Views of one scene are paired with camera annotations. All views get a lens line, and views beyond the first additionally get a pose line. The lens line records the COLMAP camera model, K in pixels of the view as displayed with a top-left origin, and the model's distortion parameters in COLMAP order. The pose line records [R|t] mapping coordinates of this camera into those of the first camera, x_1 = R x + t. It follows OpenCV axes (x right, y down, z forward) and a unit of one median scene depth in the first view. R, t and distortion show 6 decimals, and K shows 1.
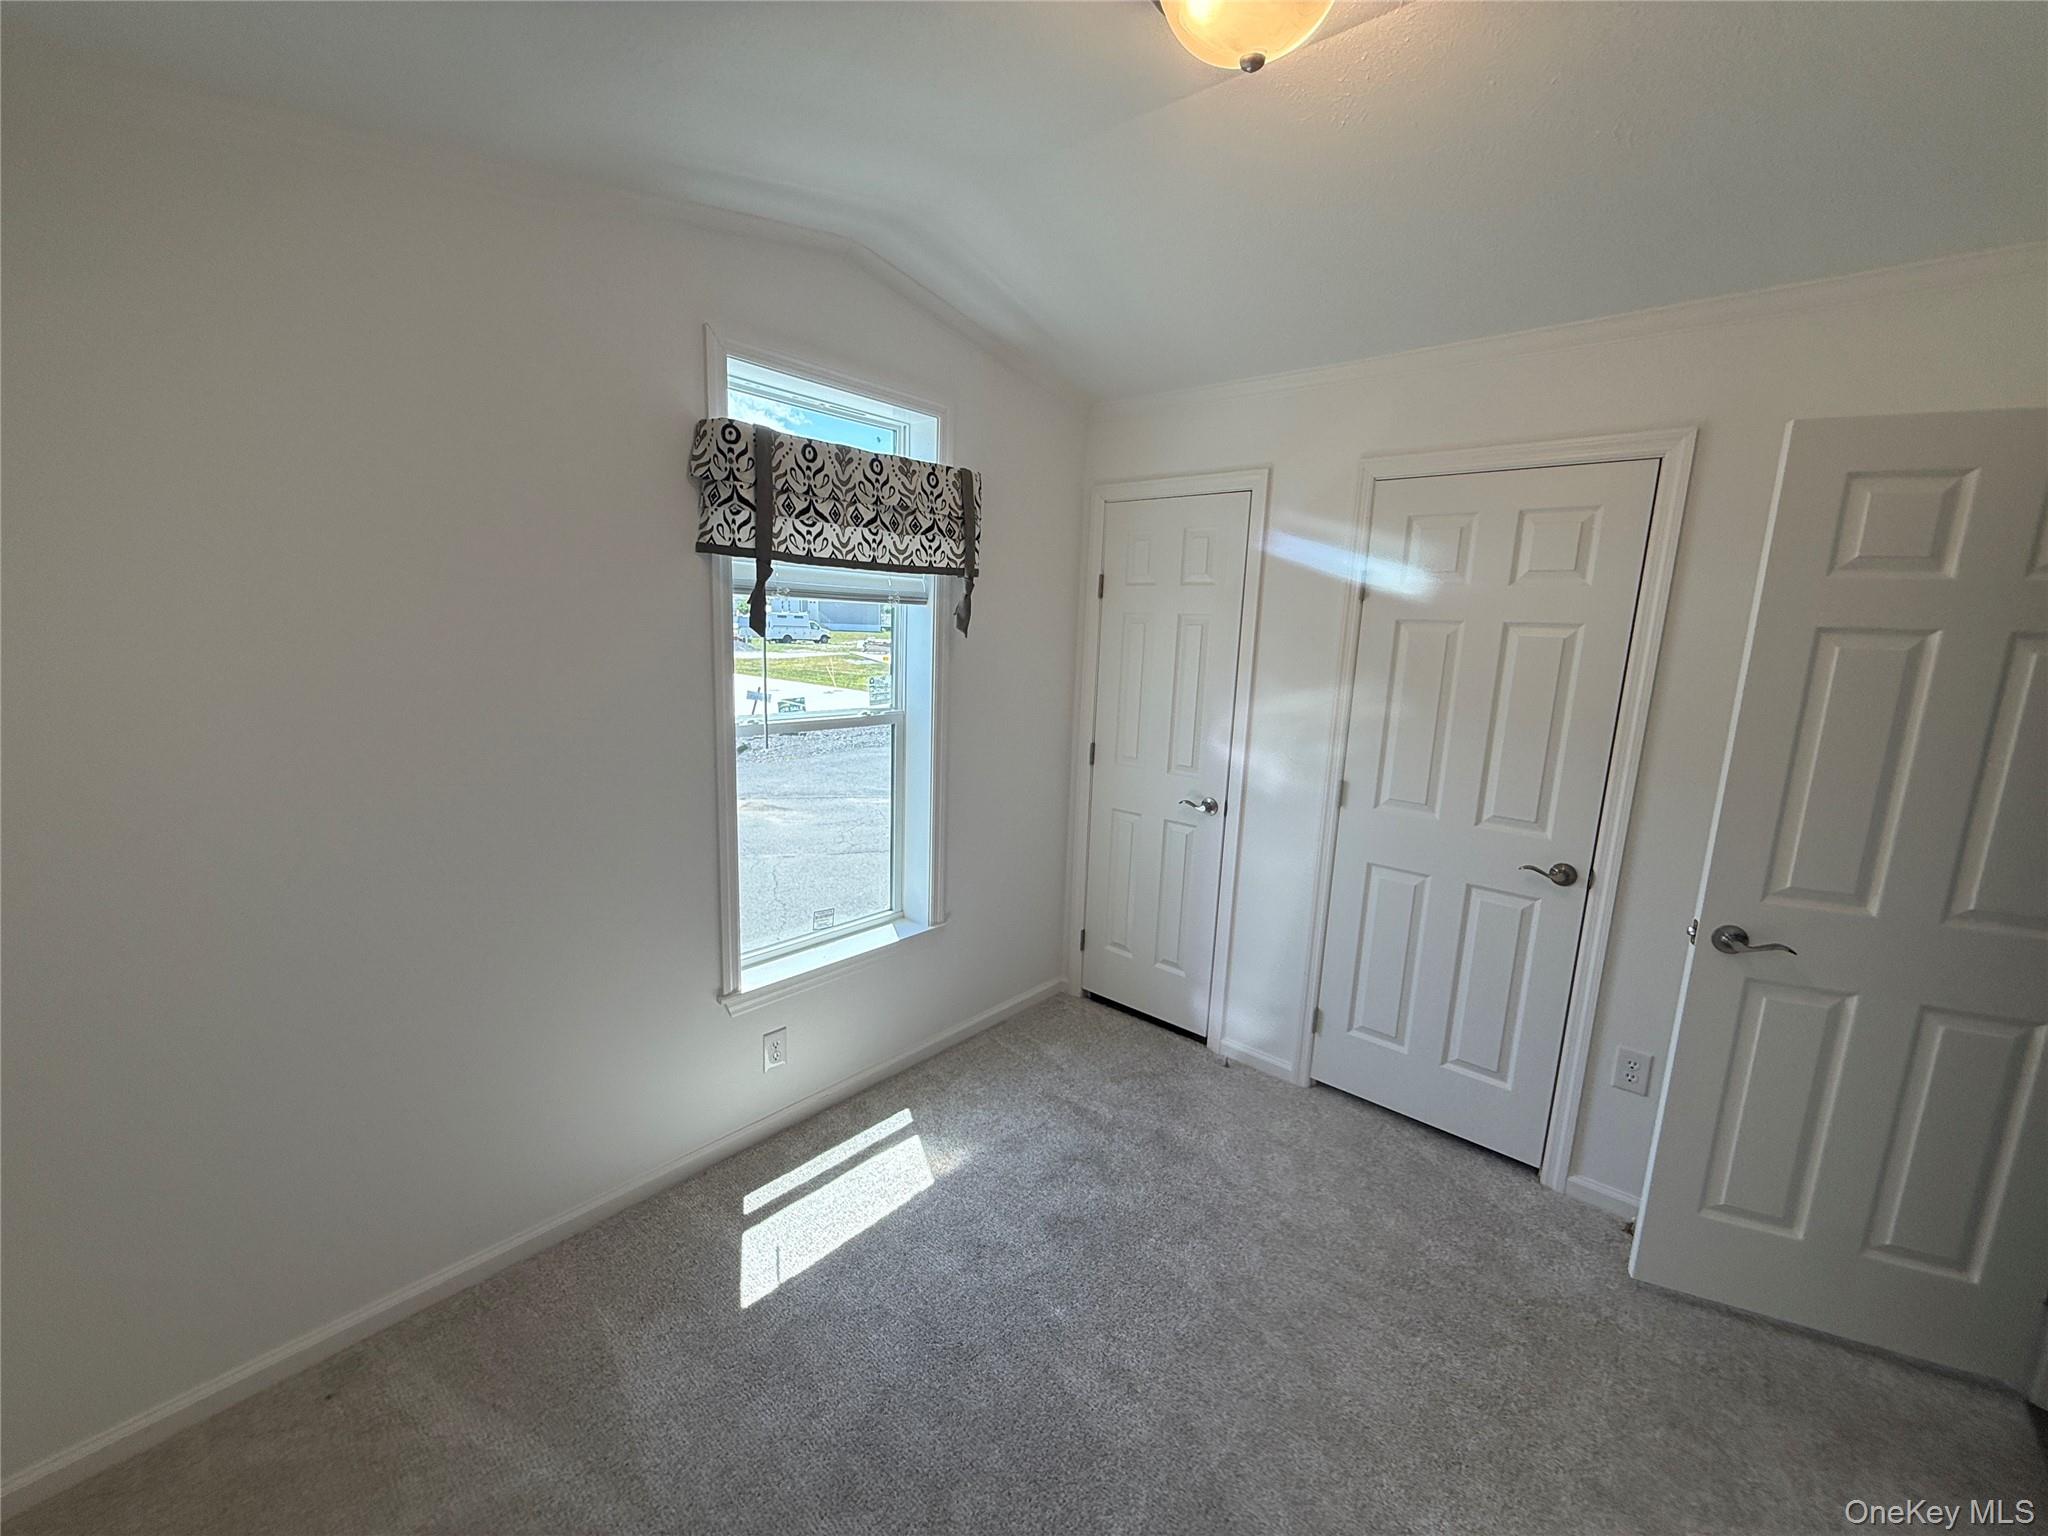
lens RADIAL K [[820.7, 0, 1020.6], [0, 820.7, 770.8], [0, 0, 1]] dist [-0.001428, -0.000272]
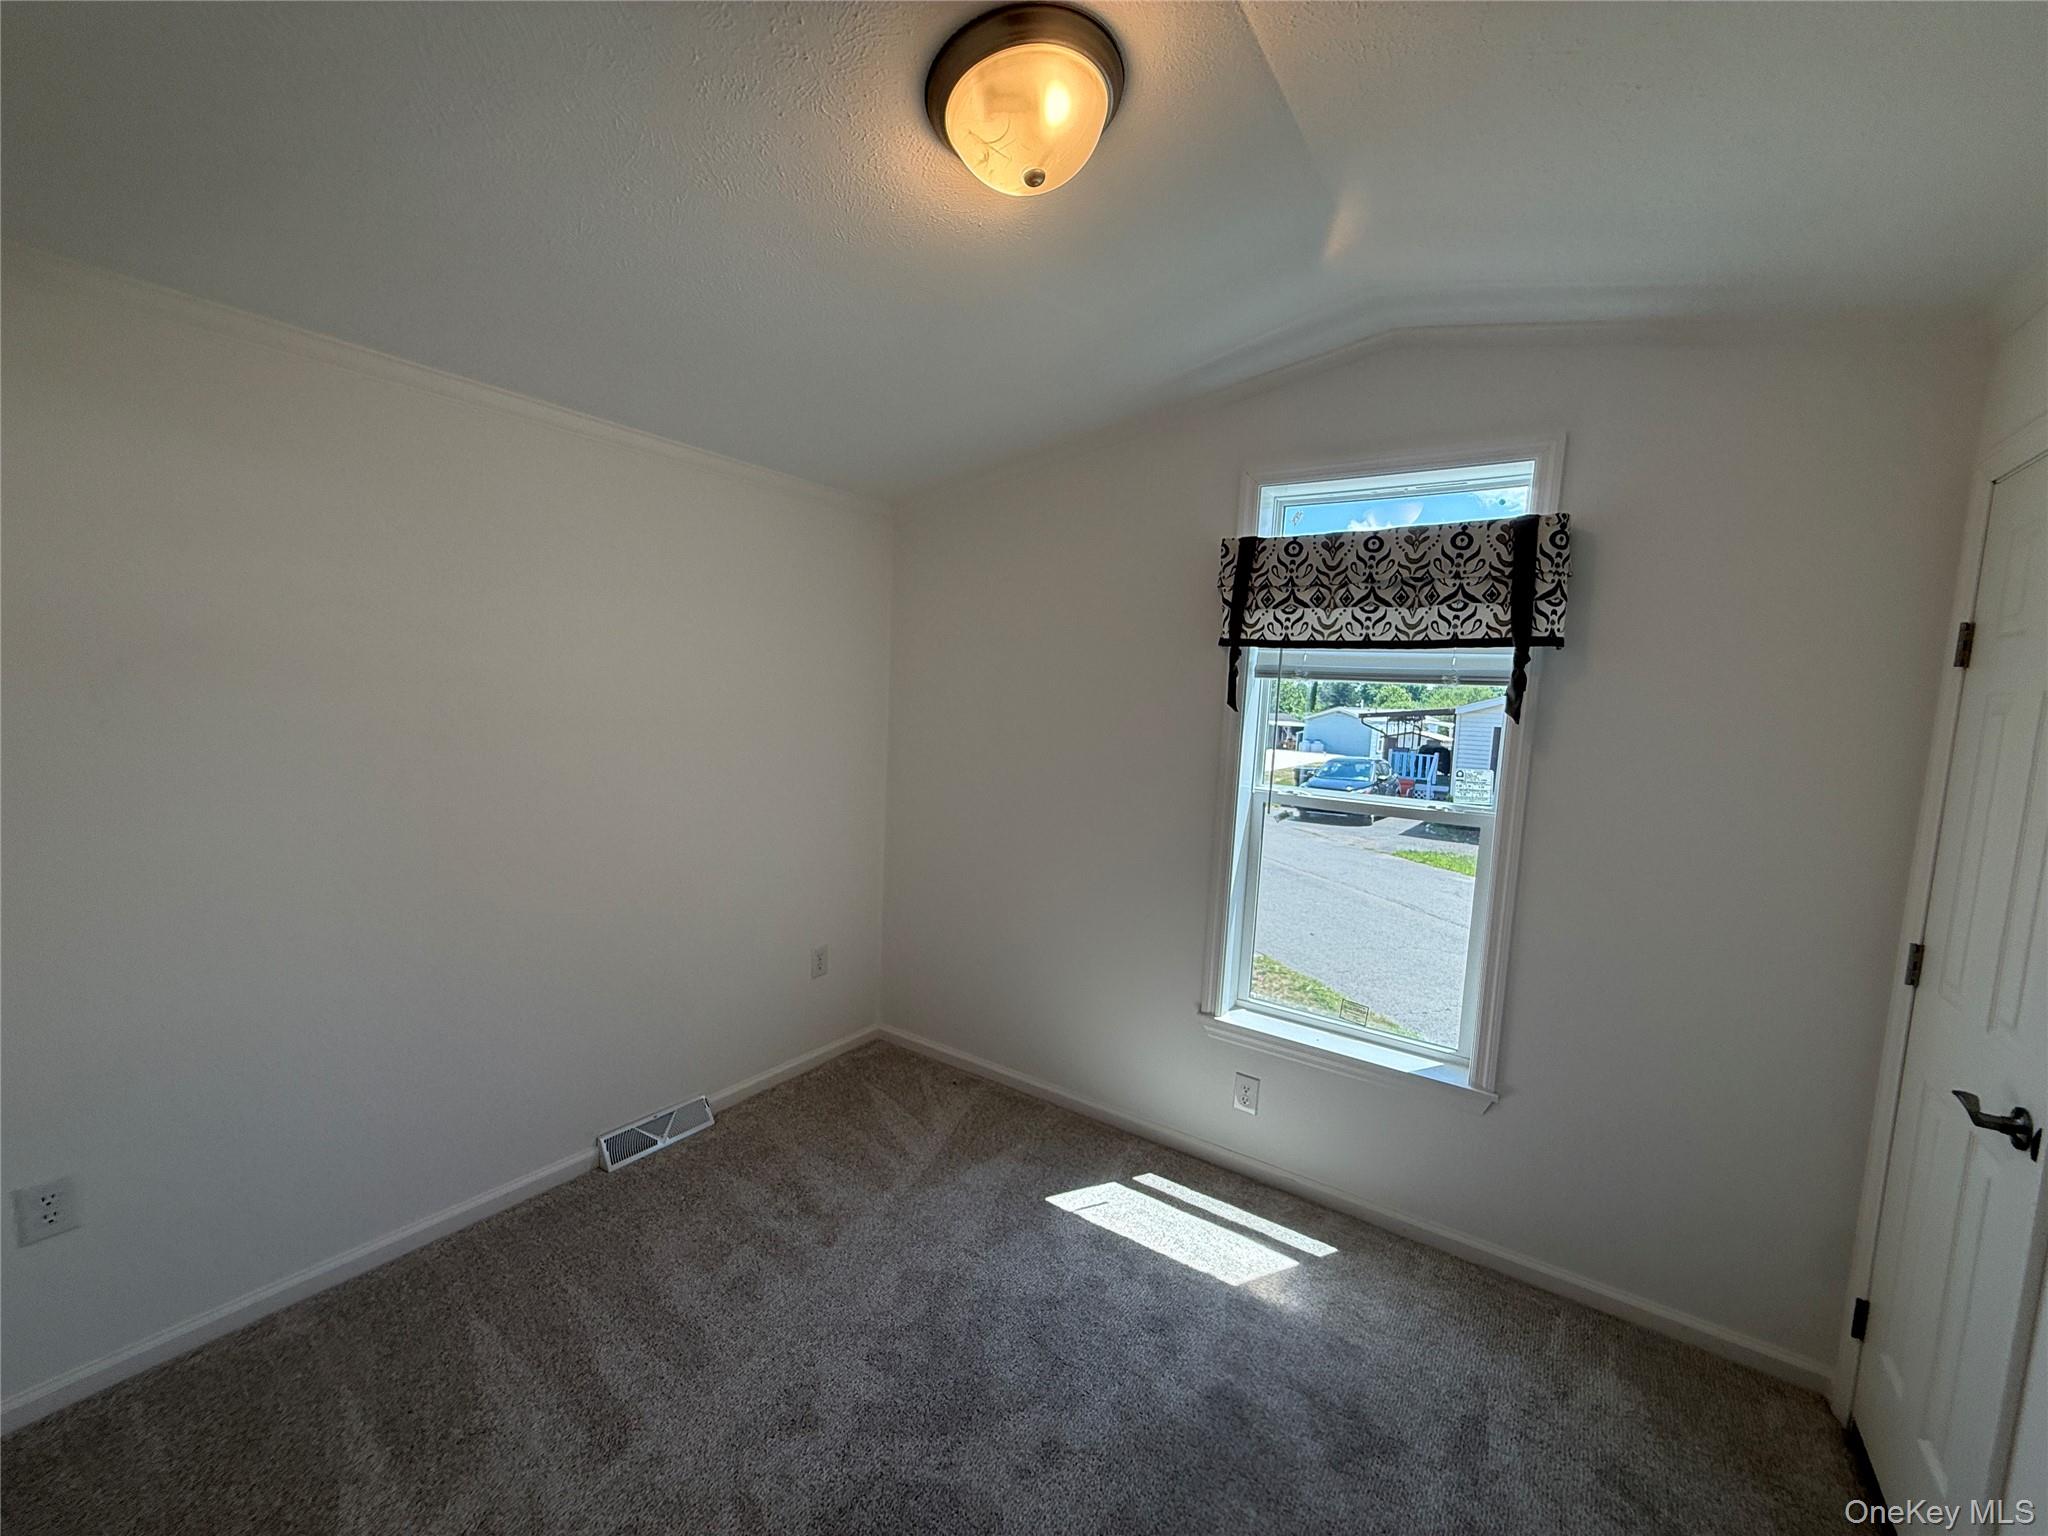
lens RADIAL K [[810.5, 0, 1032.8], [0, 810.5, 781.9], [0, 0, 1]] dist [0.000011, -0.000060]
pose [[0.130296, 0.072792, -0.988799, 0.750261], [-0.220781, 0.974391, 0.042638, -0.046841], [0.966581, 0.212753, 0.143030, 0.533890]]
